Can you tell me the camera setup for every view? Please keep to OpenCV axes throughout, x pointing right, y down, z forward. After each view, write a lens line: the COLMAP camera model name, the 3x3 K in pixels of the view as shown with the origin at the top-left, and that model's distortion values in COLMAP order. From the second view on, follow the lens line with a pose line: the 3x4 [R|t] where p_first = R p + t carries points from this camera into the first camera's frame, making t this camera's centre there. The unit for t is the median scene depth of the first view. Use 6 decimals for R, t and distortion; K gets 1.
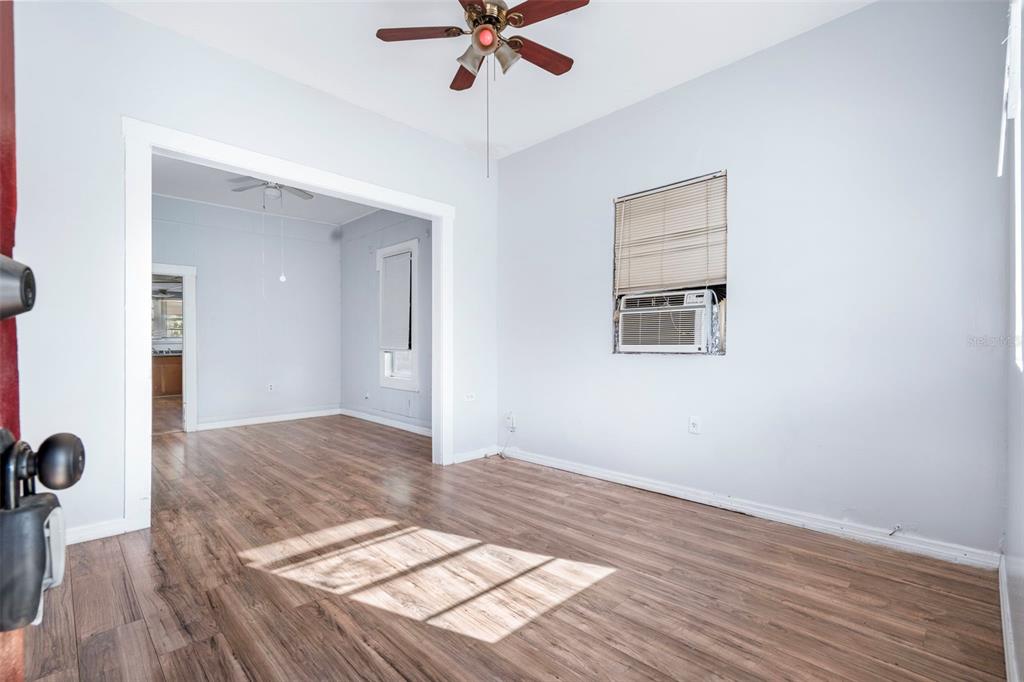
lens RADIAL K [[467.4, 0, 513.3], [0, 467.4, 344.5], [0, 0, 1]] dist [-0.002379, 0.000269]
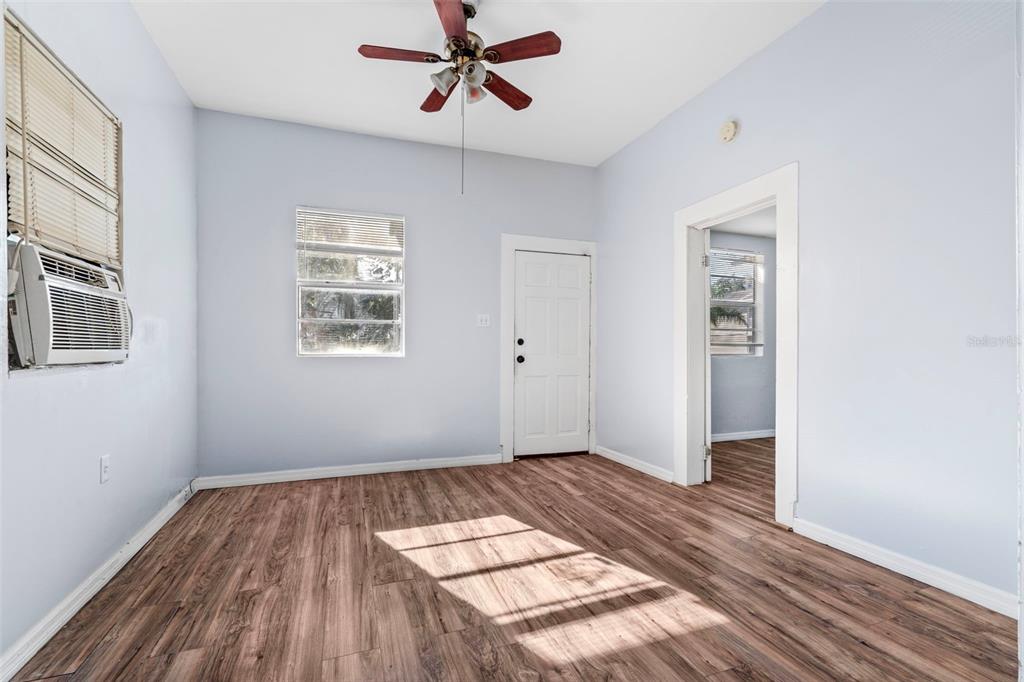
lens RADIAL K [[467.4, 0, 513.3], [0, 467.4, 344.5], [0, 0, 1]] dist [-0.002379, 0.000269]
pose [[-0.909577, 0.007342, 0.415471, -0.610830], [0.002965, 0.999933, -0.011180, 0.003120], [-0.415525, -0.008937, -0.909538, 1.951481]]
